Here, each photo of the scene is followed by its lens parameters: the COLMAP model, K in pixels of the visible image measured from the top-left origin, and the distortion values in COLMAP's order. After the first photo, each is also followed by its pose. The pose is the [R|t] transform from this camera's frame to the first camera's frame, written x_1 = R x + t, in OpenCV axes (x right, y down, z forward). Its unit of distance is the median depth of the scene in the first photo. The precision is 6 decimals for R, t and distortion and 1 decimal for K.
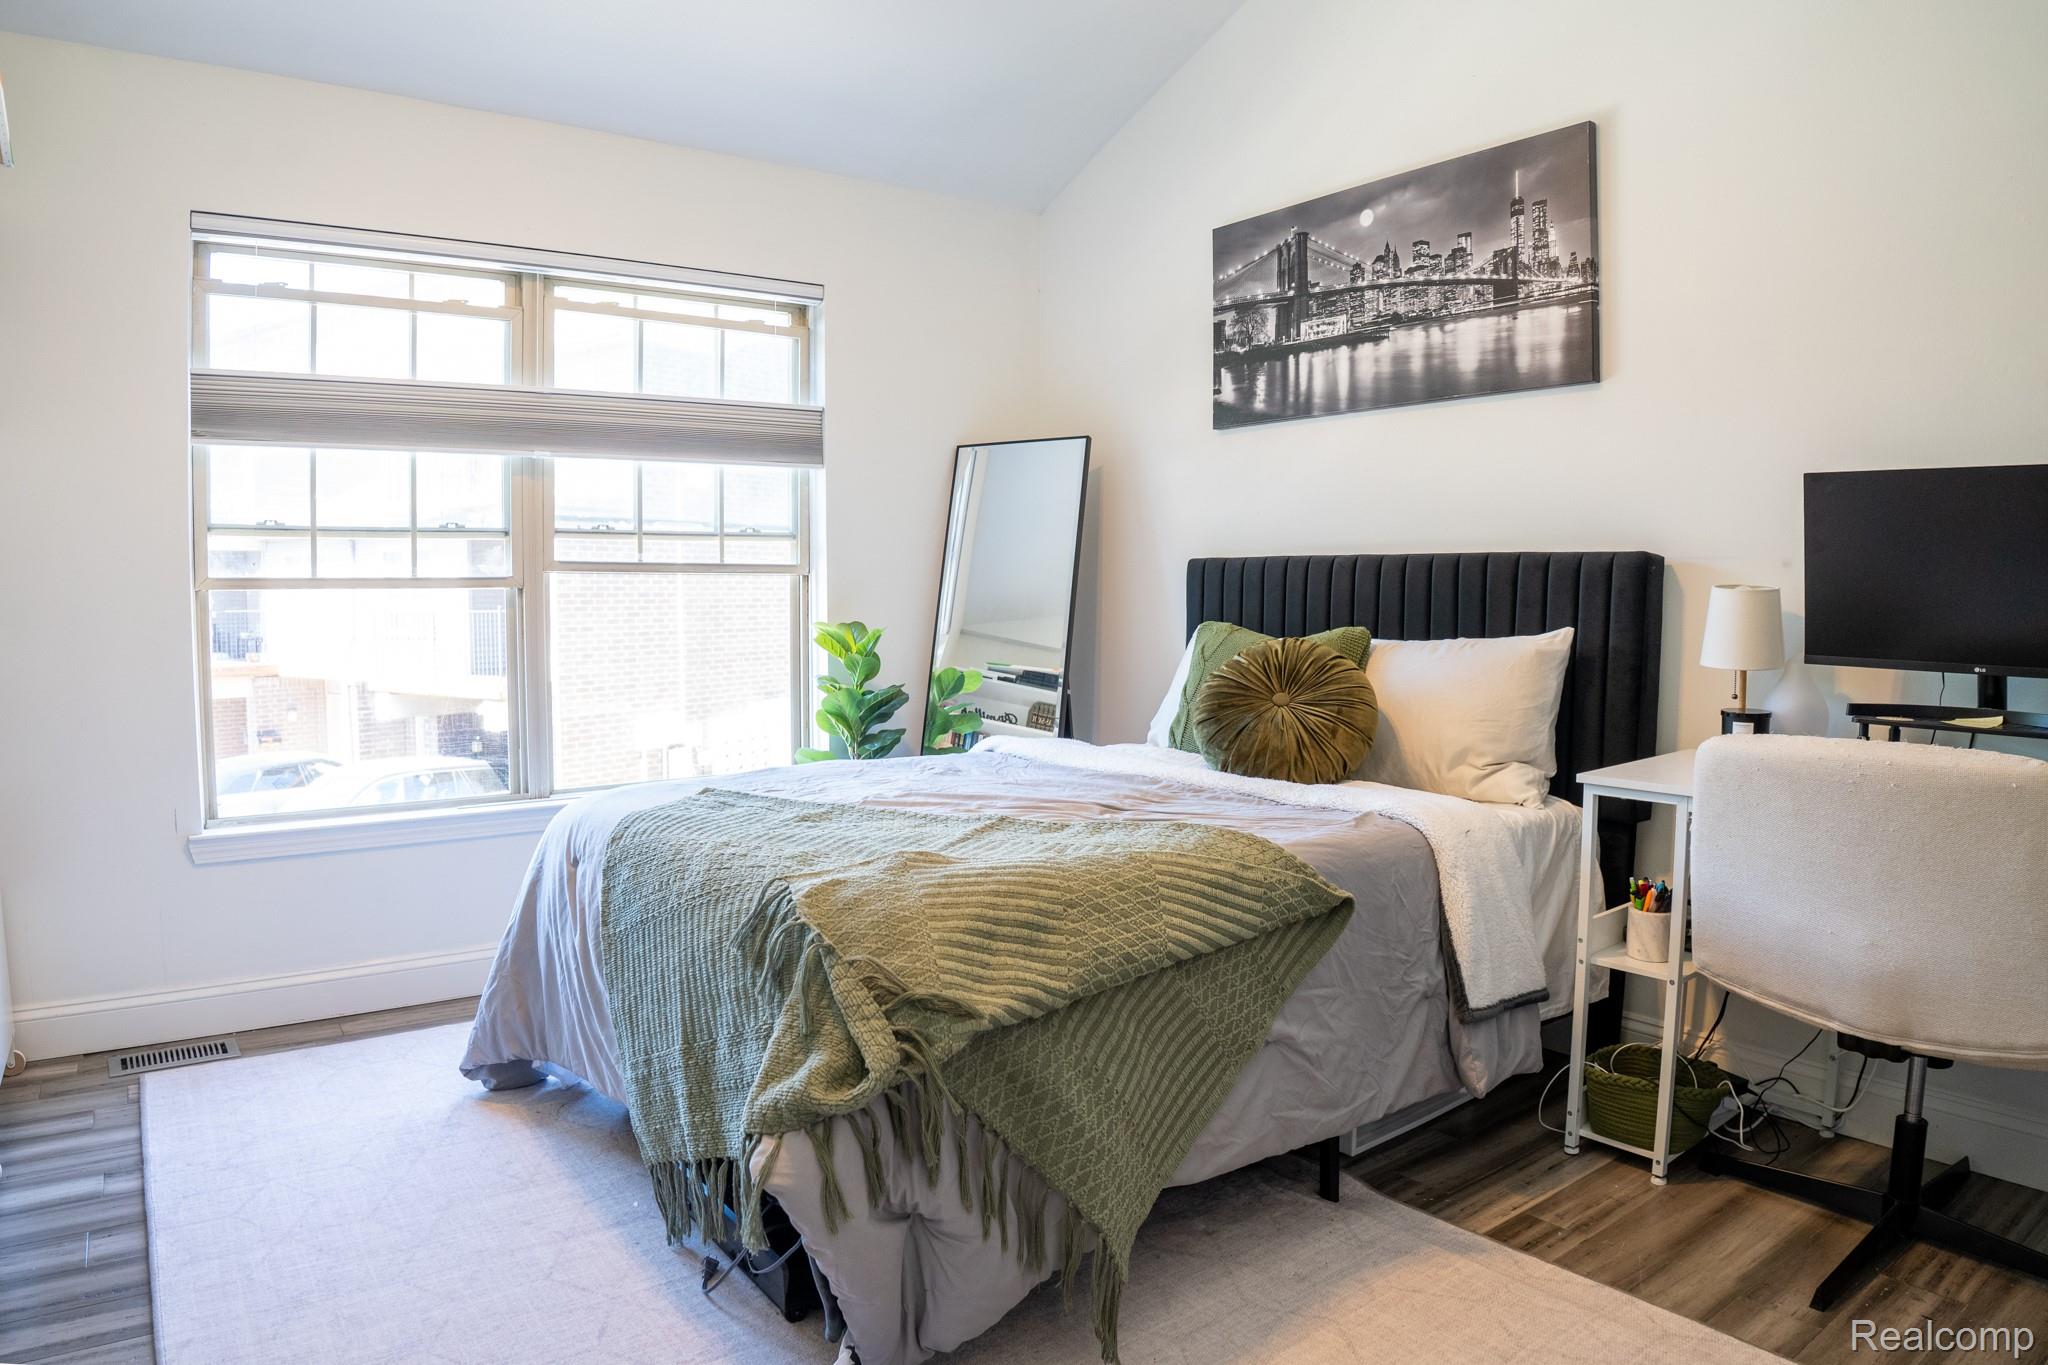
lens RADIAL K [[1197.7, 0, 1024.0], [0, 1197.7, 682.5], [0, 0, 1]] dist [-0.159423, 0.049585]
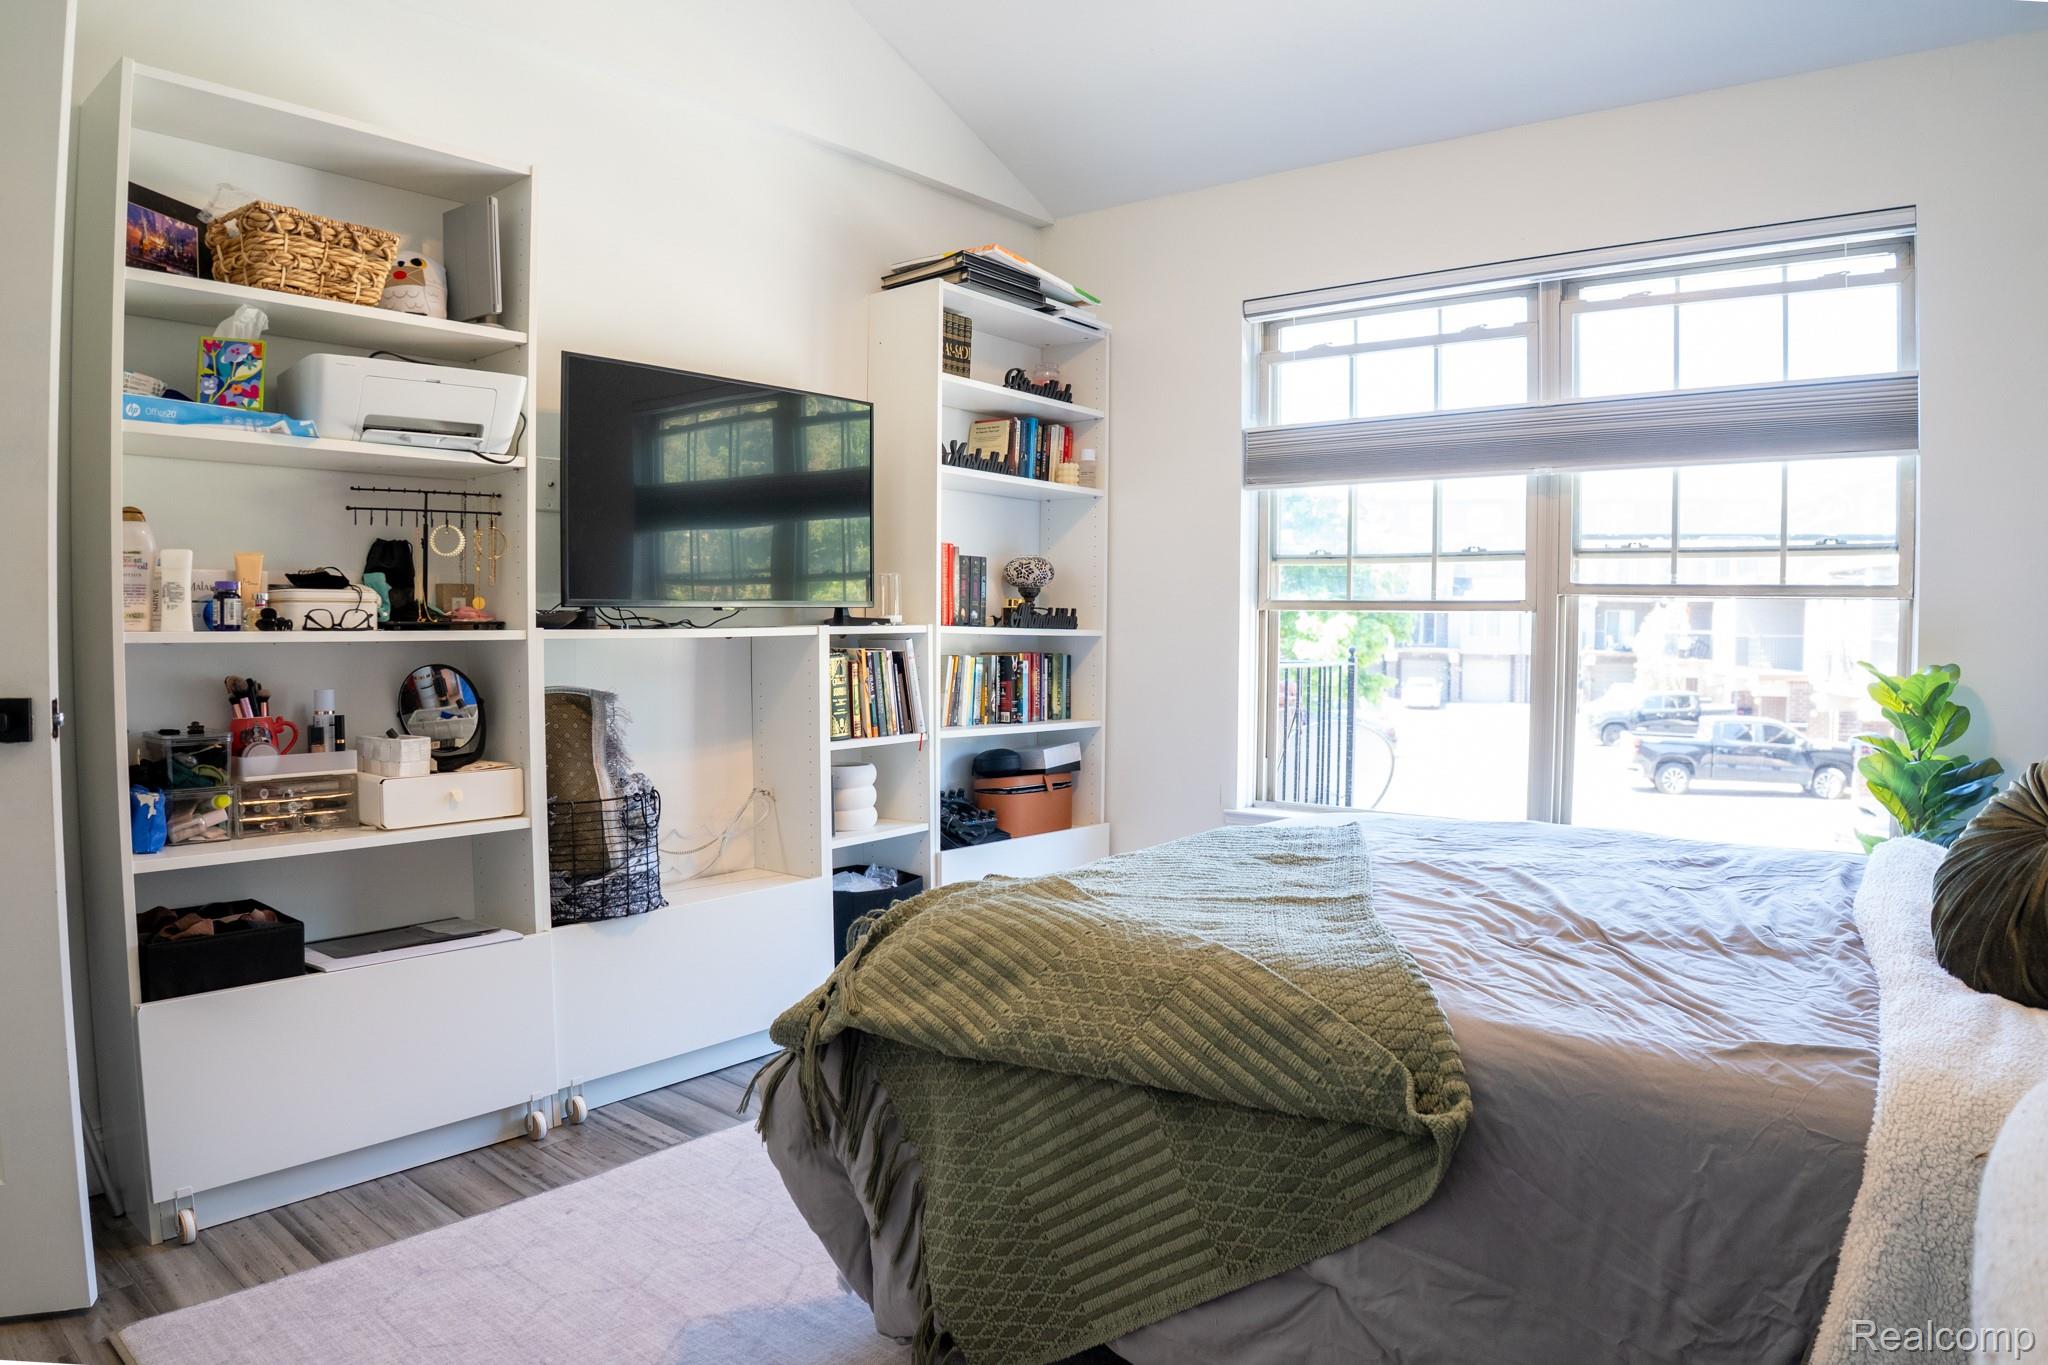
lens RADIAL K [[1297.0, 0, 1025.7], [0, 1297.0, 702.6], [0, 0, 1]] dist [-0.165507, 0.060292]
pose [[0.271246, 0.062799, -0.960459, 0.458008], [-0.073132, 0.996329, 0.044491, -0.022512], [0.959728, 0.058172, 0.274843, 0.313267]]
